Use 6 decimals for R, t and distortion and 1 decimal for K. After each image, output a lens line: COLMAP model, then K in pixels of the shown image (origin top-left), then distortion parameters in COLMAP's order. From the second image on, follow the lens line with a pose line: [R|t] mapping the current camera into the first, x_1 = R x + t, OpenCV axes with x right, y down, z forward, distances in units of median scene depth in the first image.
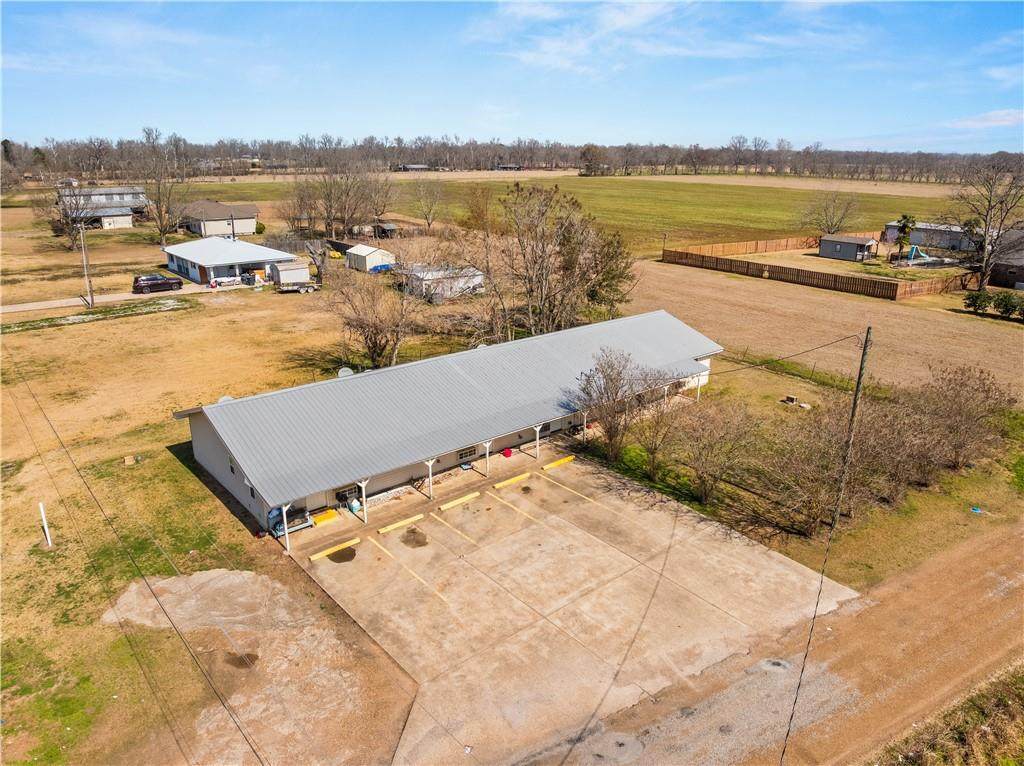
lens RADIAL K [[715.5, 0, 512.0], [0, 715.5, 383.0], [0, 0, 1]] dist [-0.040287, 0.004161]
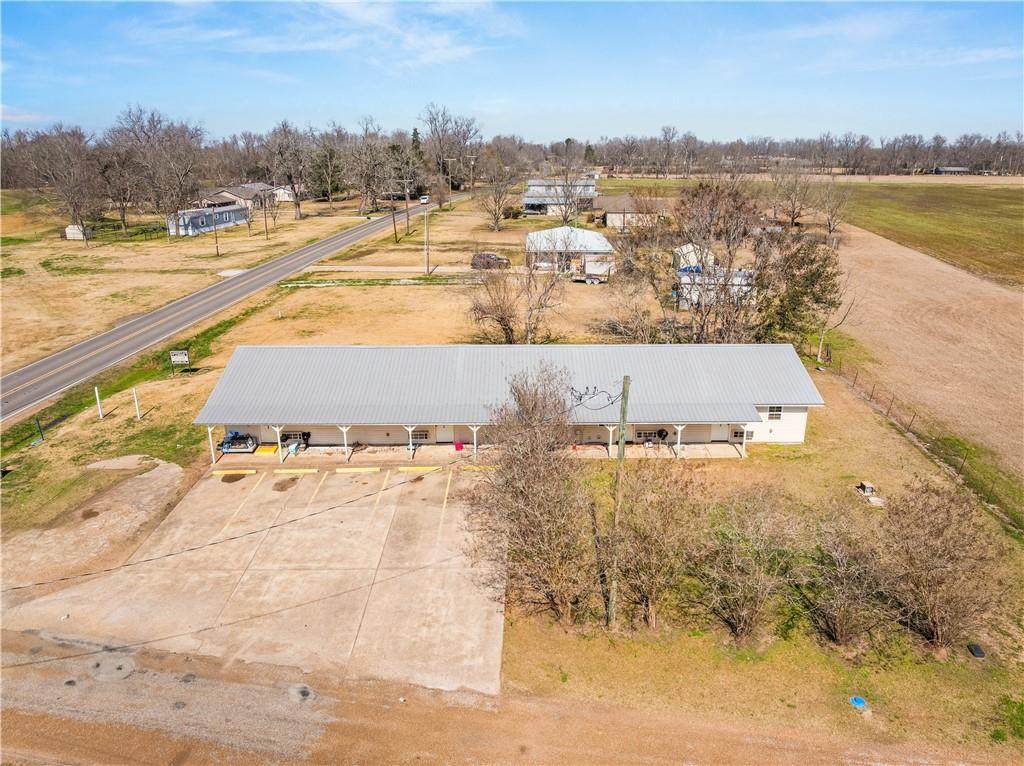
lens RADIAL K [[715.5, 0, 512.0], [0, 715.5, 383.0], [0, 0, 1]] dist [-0.040287, 0.004161]
pose [[0.760576, 0.194091, -0.619559, 0.829694], [-0.192604, 0.978764, 0.070178, -0.095230], [0.620023, 0.065954, 0.781807, 0.313267]]
